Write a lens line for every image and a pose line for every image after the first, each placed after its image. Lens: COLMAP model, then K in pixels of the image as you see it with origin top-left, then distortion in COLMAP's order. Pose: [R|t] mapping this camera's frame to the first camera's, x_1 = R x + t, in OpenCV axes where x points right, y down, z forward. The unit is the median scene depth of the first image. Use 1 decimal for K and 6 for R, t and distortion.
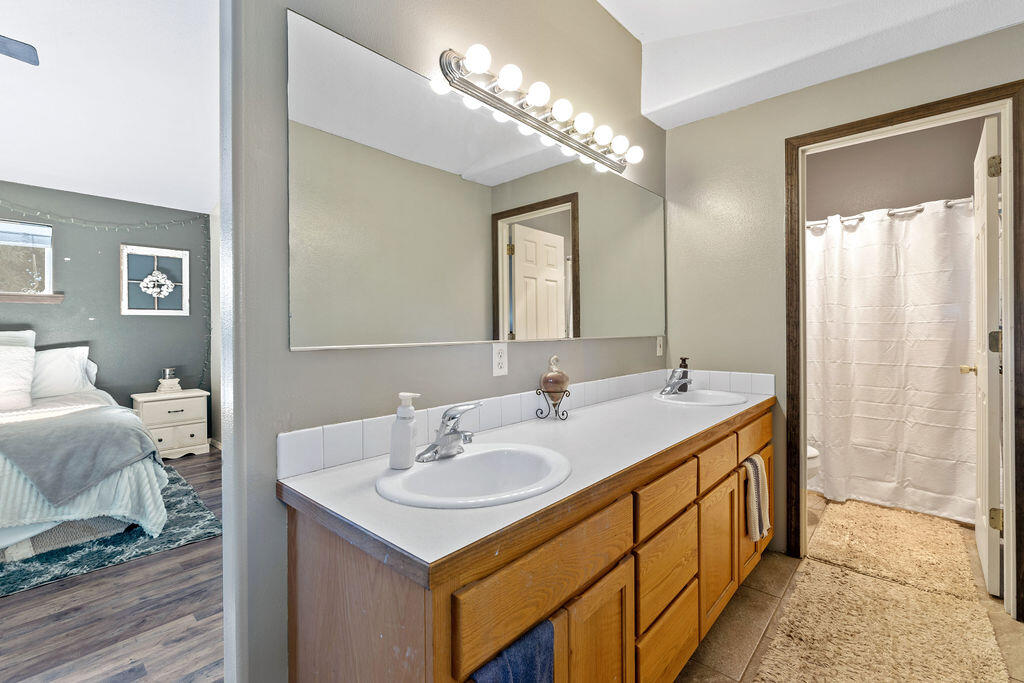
lens RADIAL K [[453.5, 0, 518.5], [0, 453.5, 334.9], [0, 0, 1]] dist [-0.000437, -0.000072]
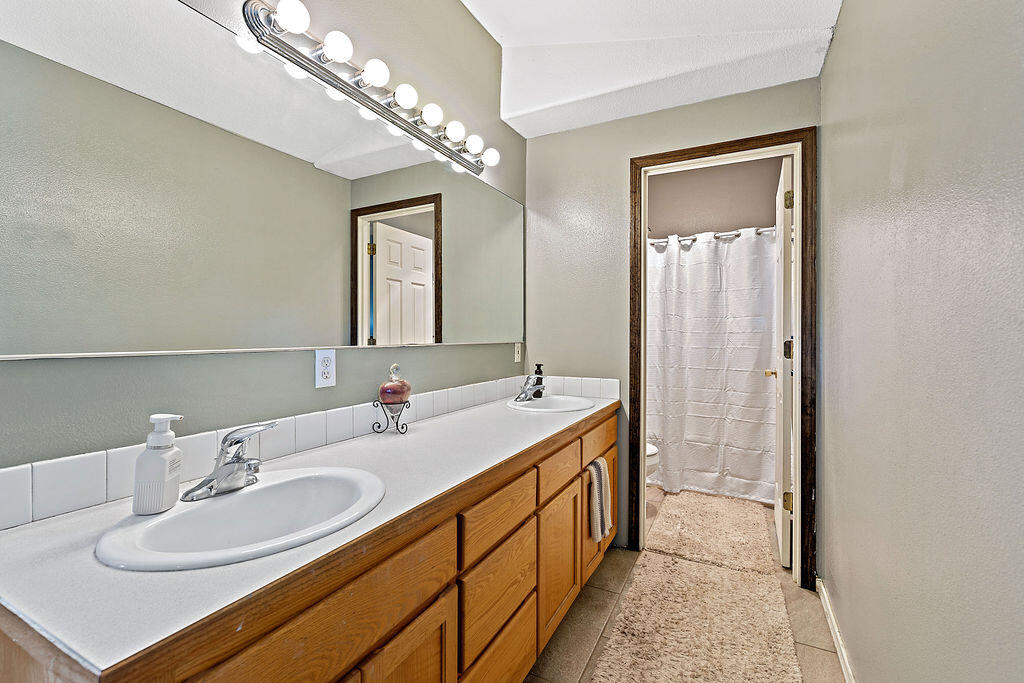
lens RADIAL K [[447.0, 0, 515.5], [0, 447.0, 340.4], [0, 0, 1]] dist [0.000172, -0.000177]
pose [[0.967712, 0.008106, 0.251927, 0.094549], [-0.008173, 0.999966, -0.000778, -0.001918], [-0.251925, -0.001306, 0.967746, 0.072953]]
